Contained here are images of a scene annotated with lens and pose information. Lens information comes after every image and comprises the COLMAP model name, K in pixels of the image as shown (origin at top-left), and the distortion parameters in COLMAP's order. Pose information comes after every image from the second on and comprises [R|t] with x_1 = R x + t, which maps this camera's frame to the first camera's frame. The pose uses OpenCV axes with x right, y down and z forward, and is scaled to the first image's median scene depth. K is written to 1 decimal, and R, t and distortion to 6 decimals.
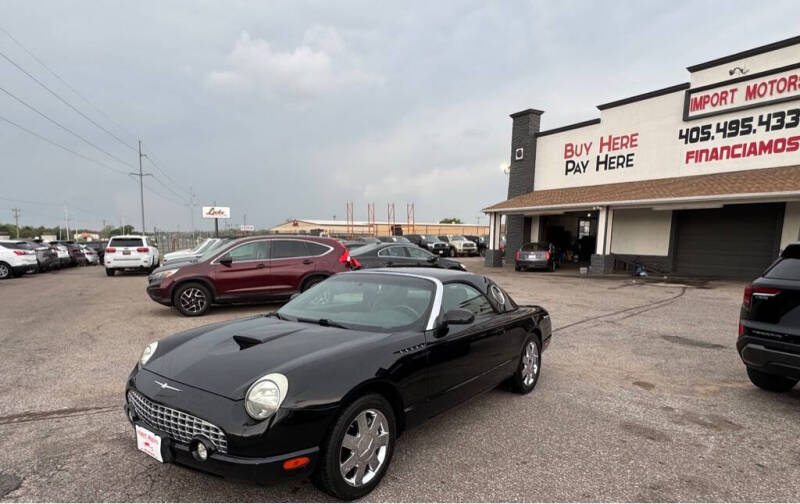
lens RADIAL K [[472.3, 0, 366.0], [0, 472.3, 305.2], [0, 0, 1]] dist [-0.002465, -0.002001]
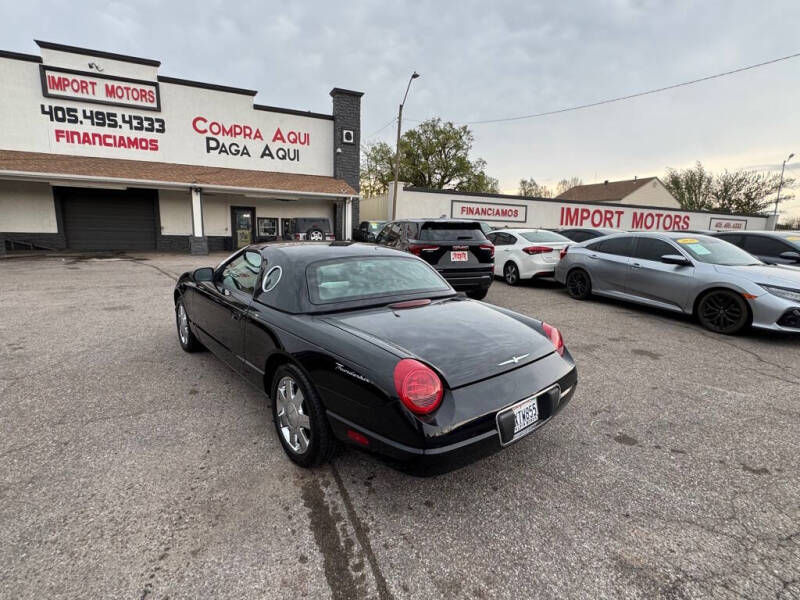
lens RADIAL K [[383.3, 0, 399.9], [0, 383.3, 298.5], [0, 0, 1]] dist [-0.001343, -0.000261]
pose [[0.069604, -0.188941, 0.979519, -0.152810], [0.116831, 0.976687, 0.180092, -0.030482], [-0.990710, 0.101903, 0.090055, 0.227549]]
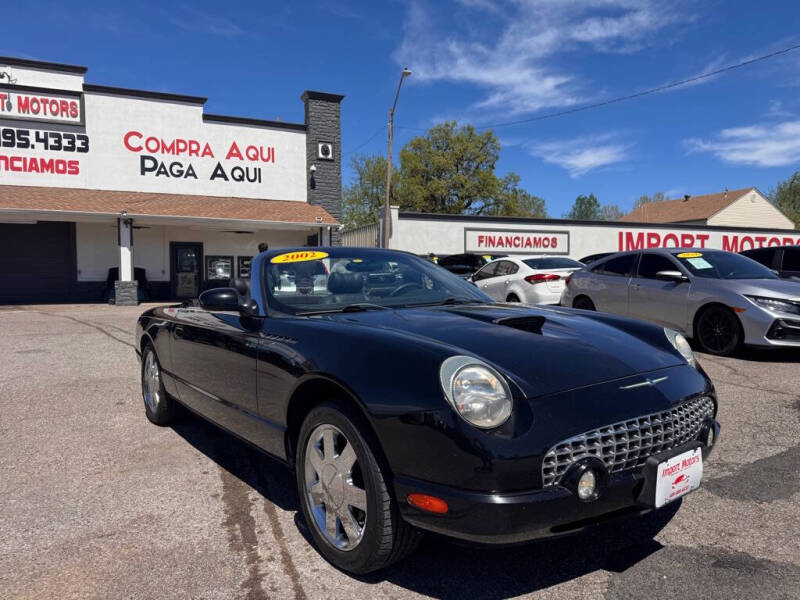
lens RADIAL K [[565.1, 0, 400.0], [0, 565.1, 301.3], [0, 0, 1]] dist [0.036469, -0.040825]
pose [[0.094673, -0.059177, 0.993748, -0.236294], [0.142475, 0.988761, 0.045307, -0.008718], [-0.985260, 0.137295, 0.102041, 0.184118]]
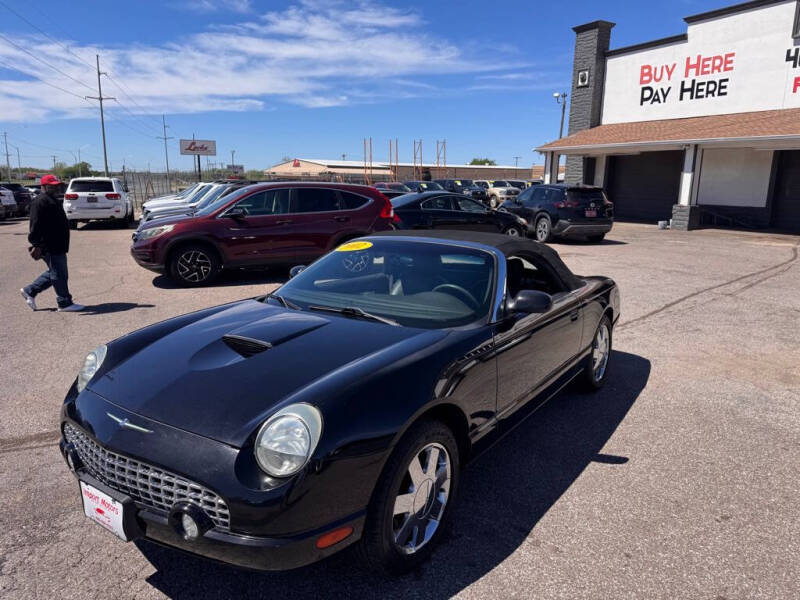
lens RADIAL K [[565.1, 0, 398.8], [0, 565.1, 296.4], [0, 0, 1]] dist [0.036469, -0.040825]
pose [[0.999422, 0.000594, 0.033987, -0.030220], [-0.002594, 0.998265, 0.058829, -0.007533], [-0.033893, -0.058883, 0.997689, 0.030896]]
